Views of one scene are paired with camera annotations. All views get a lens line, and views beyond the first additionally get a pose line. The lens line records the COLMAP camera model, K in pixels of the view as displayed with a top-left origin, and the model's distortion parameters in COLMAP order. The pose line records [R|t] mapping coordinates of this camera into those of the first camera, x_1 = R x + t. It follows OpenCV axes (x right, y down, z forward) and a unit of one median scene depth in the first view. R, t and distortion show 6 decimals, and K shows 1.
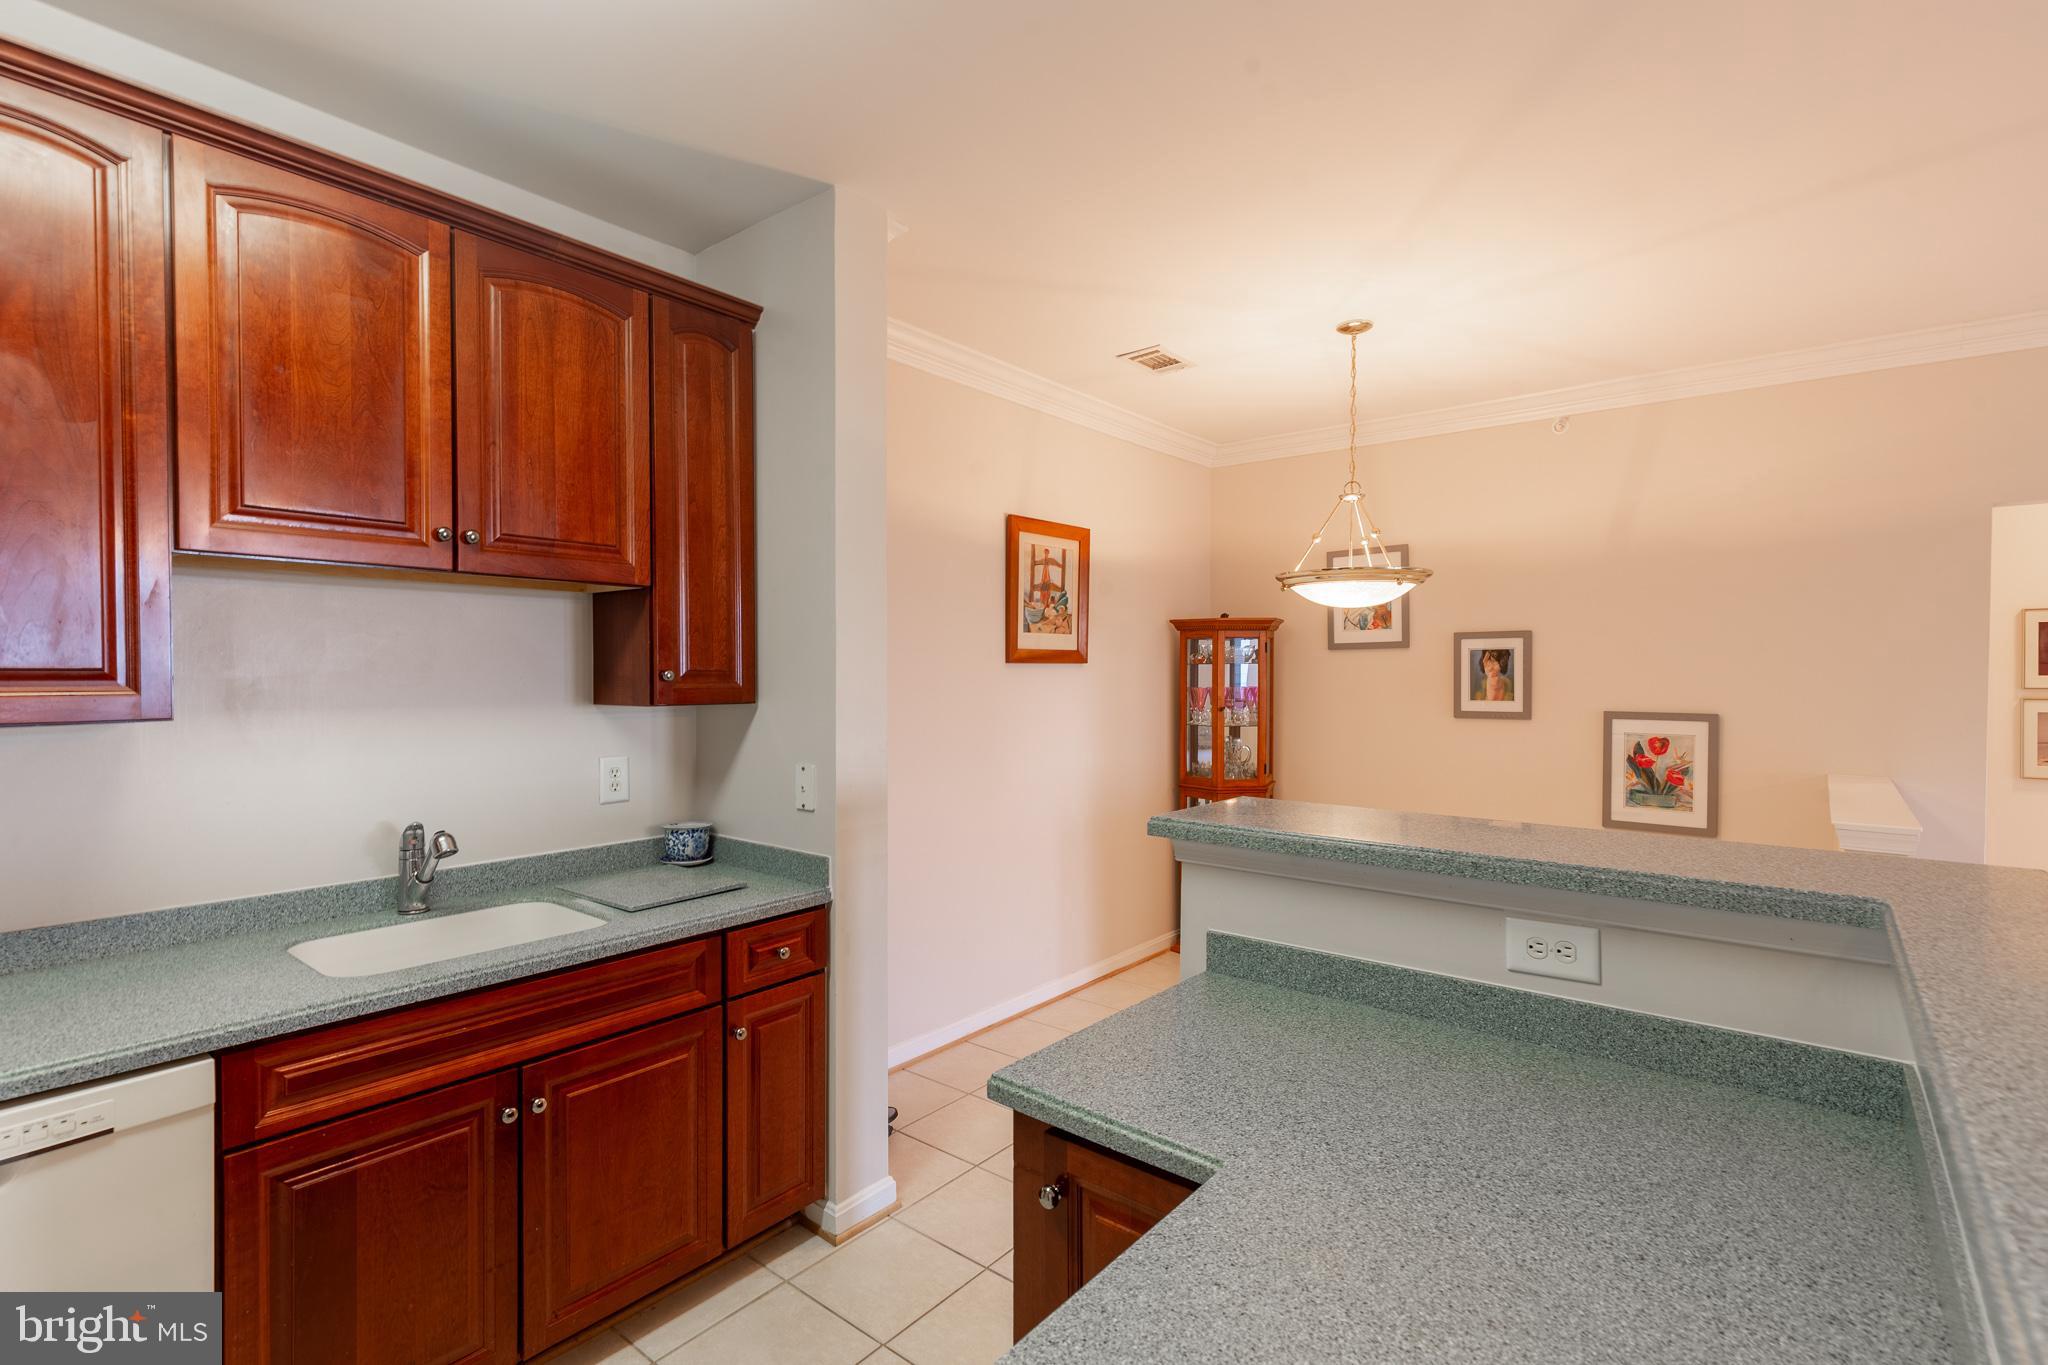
lens RADIAL K [[950.1, 0, 1014.9], [0, 950.1, 676.9], [0, 0, 1]] dist [0.003972, -0.000979]
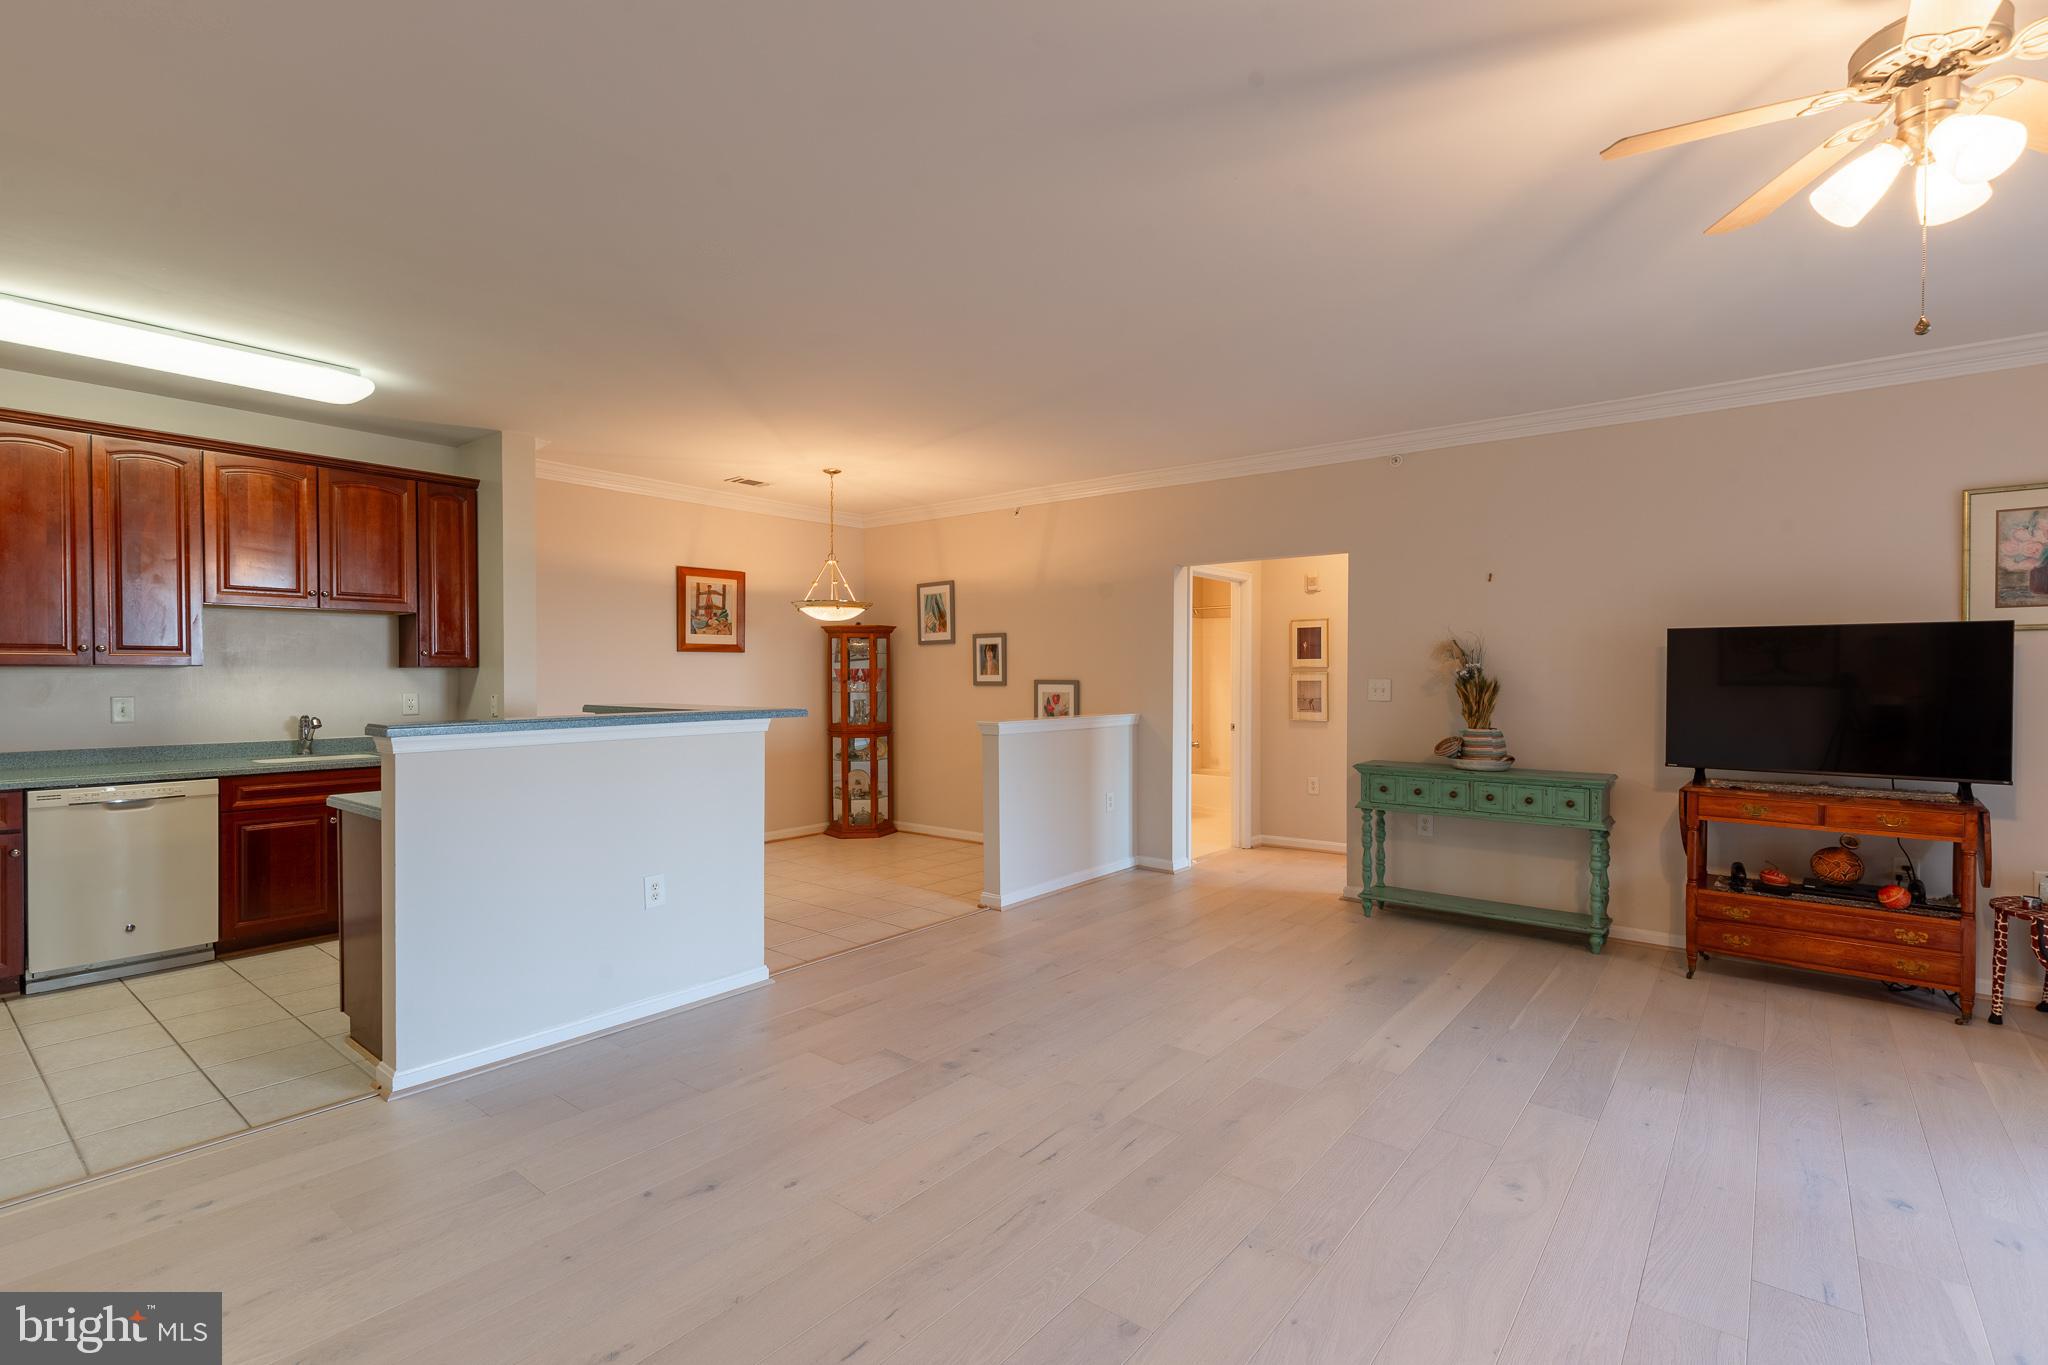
lens RADIAL K [[950.1, 0, 1029.2], [0, 950.1, 679.2], [0, 0, 1]] dist [0.003972, -0.000979]
pose [[0.999967, -0.000697, 0.008038, 0.616023], [0.000697, 1.000000, 0.000014, 0.036244], [-0.008038, -0.000009, 0.999968, -0.736798]]
